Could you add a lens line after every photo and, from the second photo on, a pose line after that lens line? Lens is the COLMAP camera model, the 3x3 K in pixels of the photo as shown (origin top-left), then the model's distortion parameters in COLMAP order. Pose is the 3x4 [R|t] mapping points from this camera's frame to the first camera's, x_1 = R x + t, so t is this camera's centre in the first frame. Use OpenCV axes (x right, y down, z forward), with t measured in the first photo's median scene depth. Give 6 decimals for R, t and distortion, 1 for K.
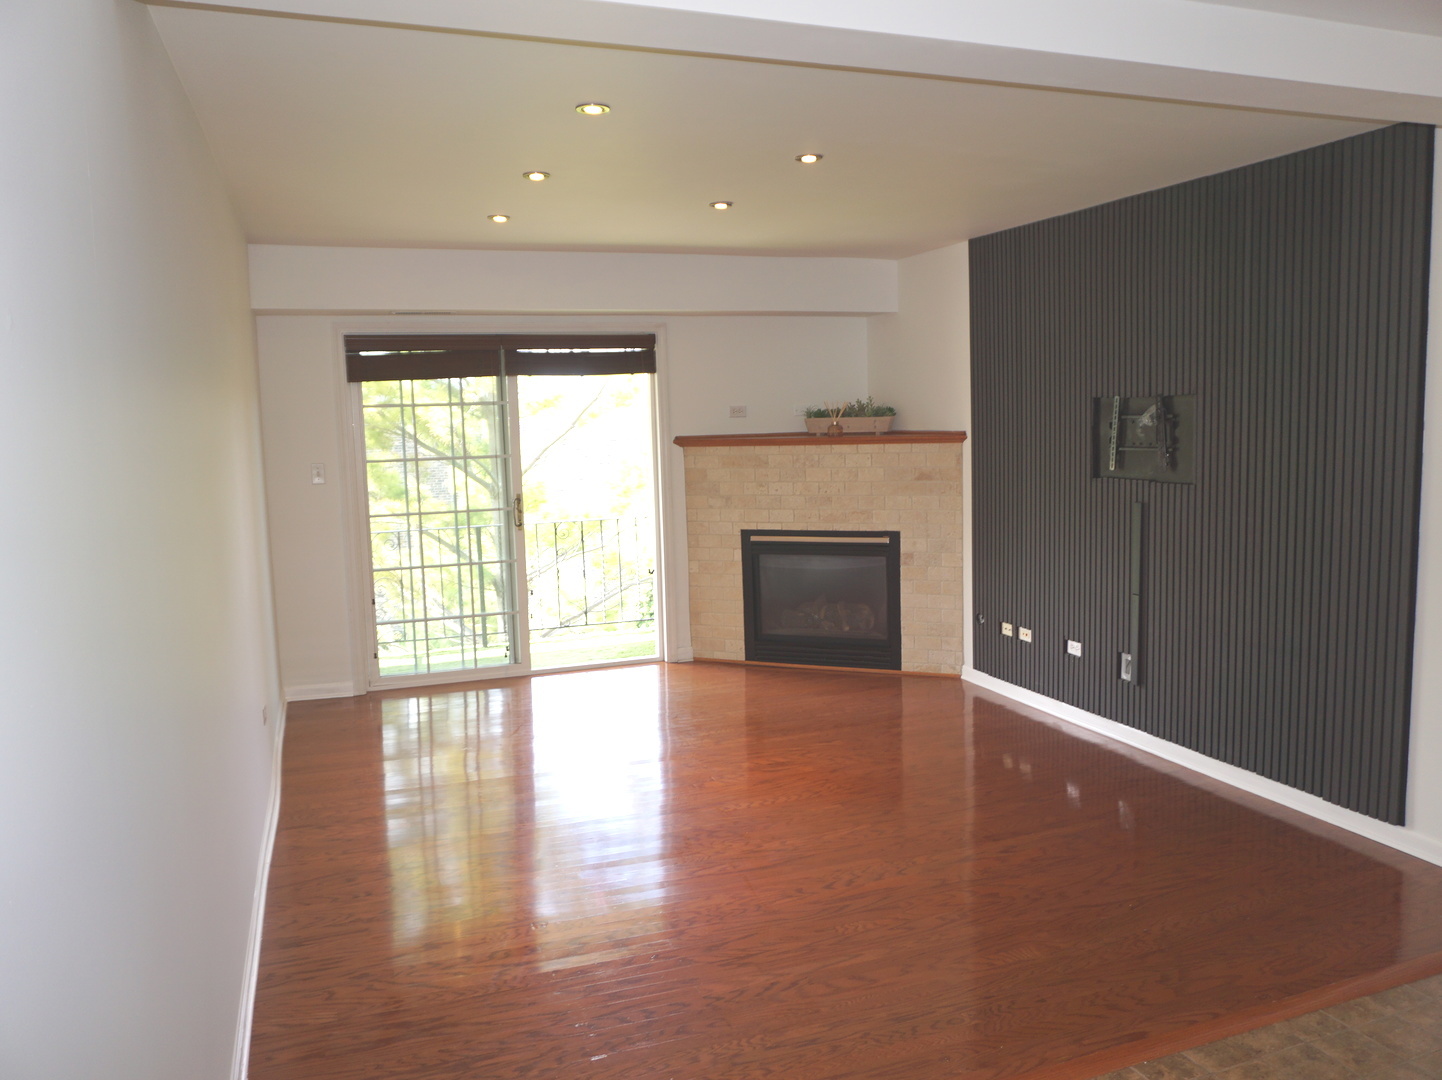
lens RADIAL K [[1099.2, 0, 719.2], [0, 1099.2, 547.8], [0, 0, 1]] dist [-0.047390, 0.028059]
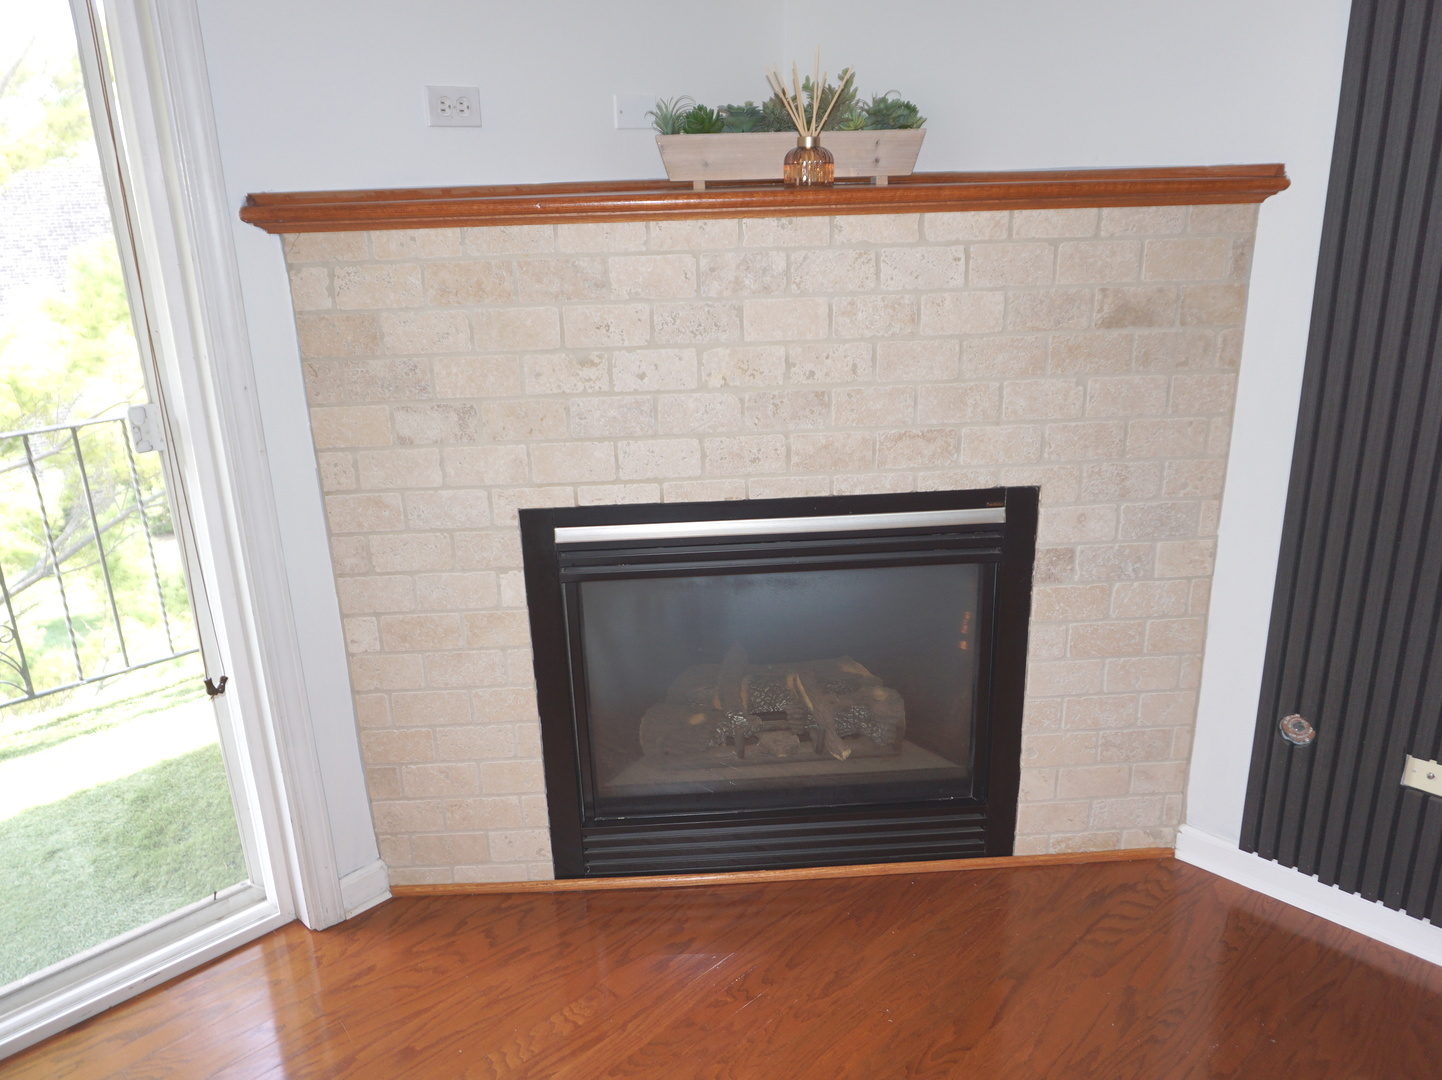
lens RADIAL K [[1099.2, 0, 719.2], [0, 1099.2, 547.8], [0, 0, 1]] dist [-0.047390, 0.028059]
pose [[0.909465, -0.131575, 0.394413, -0.051866], [0.054285, 0.978065, 0.201104, -0.065360], [-0.412222, -0.161487, 0.896658, 0.714969]]
